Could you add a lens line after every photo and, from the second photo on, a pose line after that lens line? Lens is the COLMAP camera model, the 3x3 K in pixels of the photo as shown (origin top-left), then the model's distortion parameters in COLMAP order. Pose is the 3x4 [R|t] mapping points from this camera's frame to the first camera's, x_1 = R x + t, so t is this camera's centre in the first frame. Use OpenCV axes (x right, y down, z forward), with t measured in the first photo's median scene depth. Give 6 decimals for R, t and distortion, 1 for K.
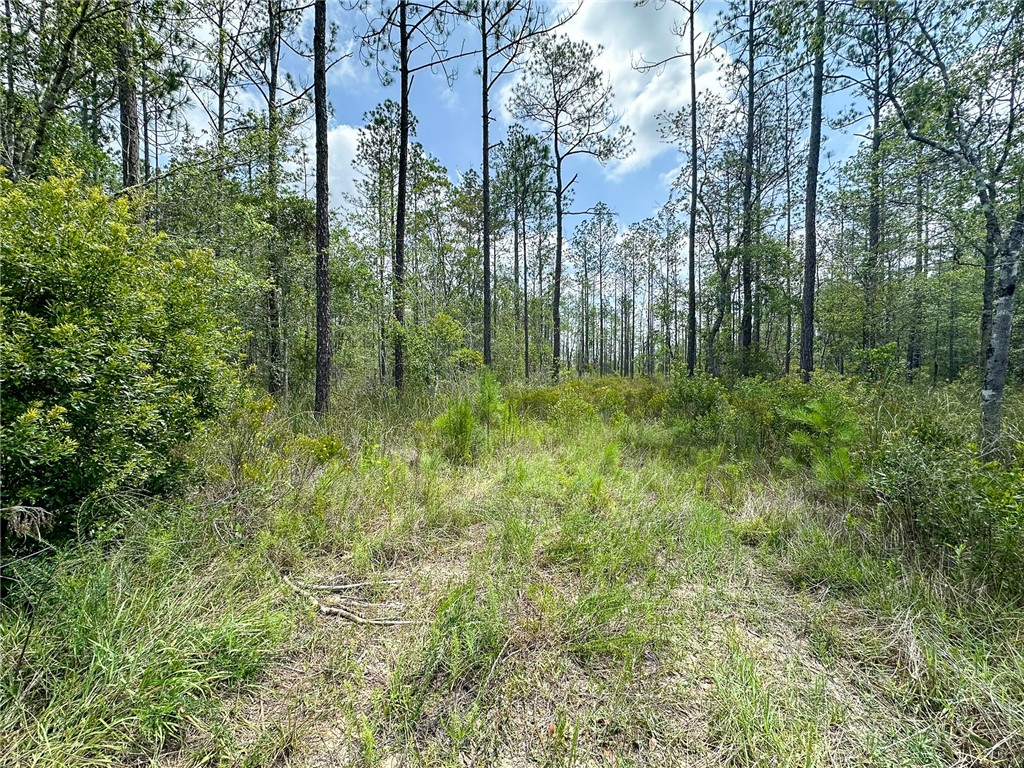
lens RADIAL K [[408.7, 0, 511.6], [0, 408.7, 382.6], [0, 0, 1]] dist [-0.000241, 0.000295]
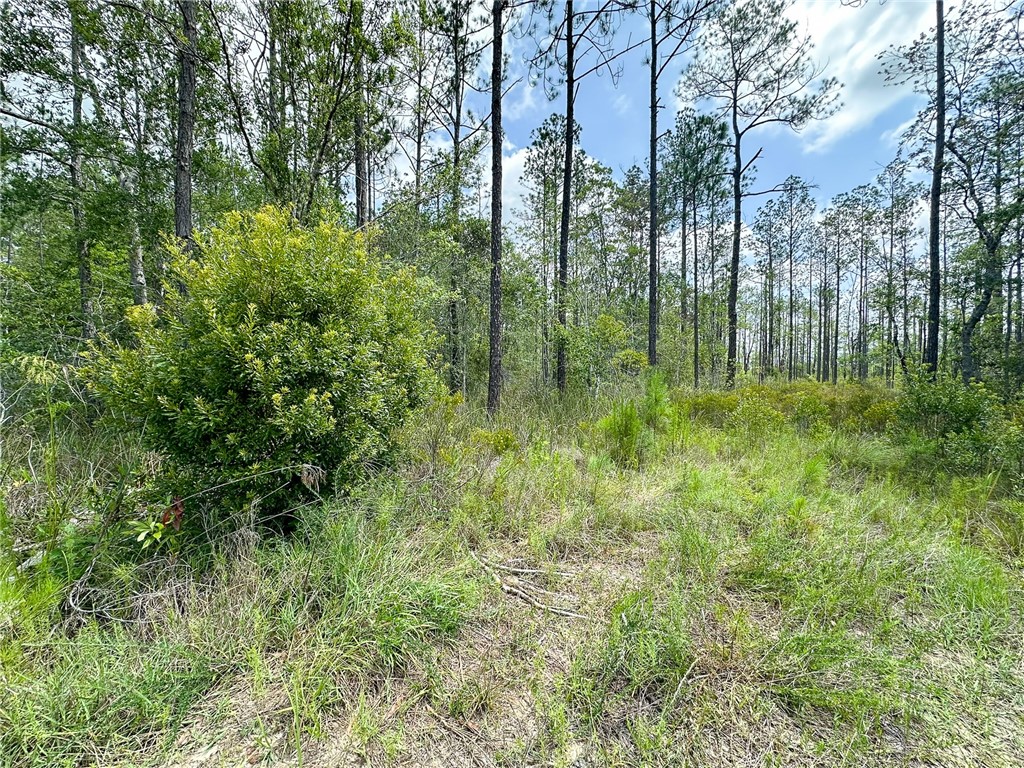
lens RADIAL K [[408.7, 0, 511.6], [0, 408.7, 382.6], [0, 0, 1]] dist [-0.000241, 0.000295]
pose [[0.928322, 0.012049, -0.371581, -0.009460], [-0.015098, 0.999872, -0.005297, 0.003527], [0.371470, 0.010527, 0.928385, -0.000780]]
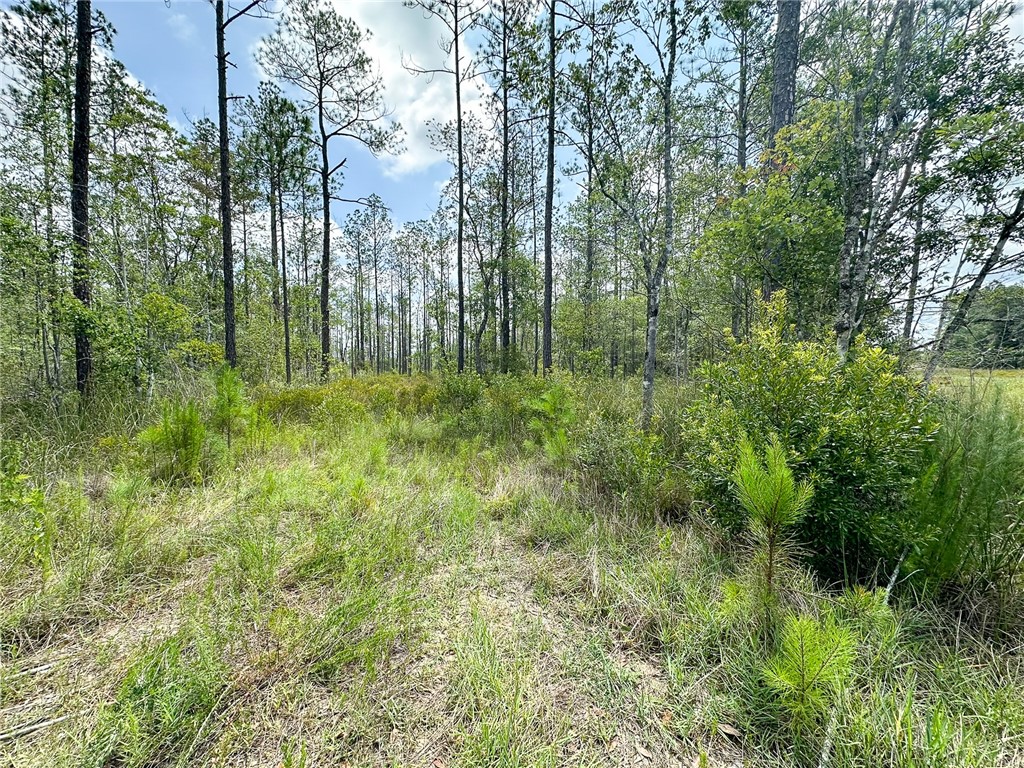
lens RADIAL K [[408.7, 0, 511.6], [0, 408.7, 382.6], [0, 0, 1]] dist [-0.000241, 0.000295]
pose [[0.863493, -0.017980, 0.504041, 0.013708], [0.015130, 0.999838, 0.009746, 0.000837], [-0.504134, -0.000790, 0.863625, -0.002589]]
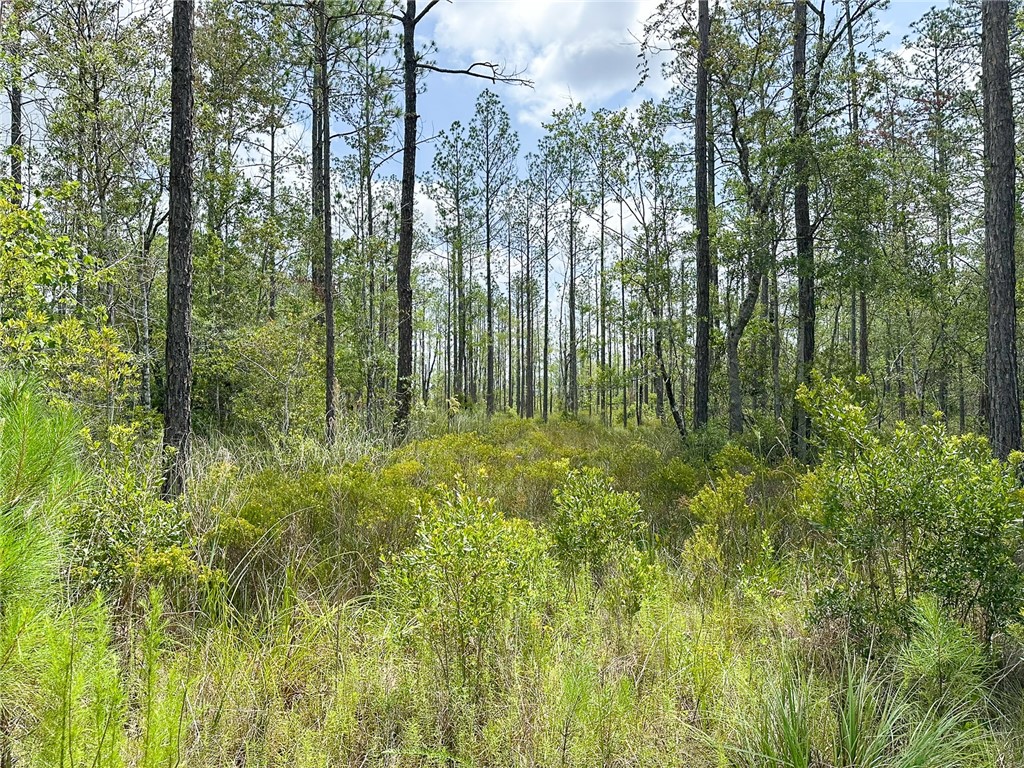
lens RADIAL K [[718.7, 0, 564.6], [0, 718.7, 384.7], [0, 0, 1]] dist [0.001423, 0.000236]
pose [[0.945299, 0.006090, 0.326147, 0.041185], [0.013985, 0.998150, -0.059172, -0.007423], [-0.325904, 0.060496, 0.943465, 0.445333]]
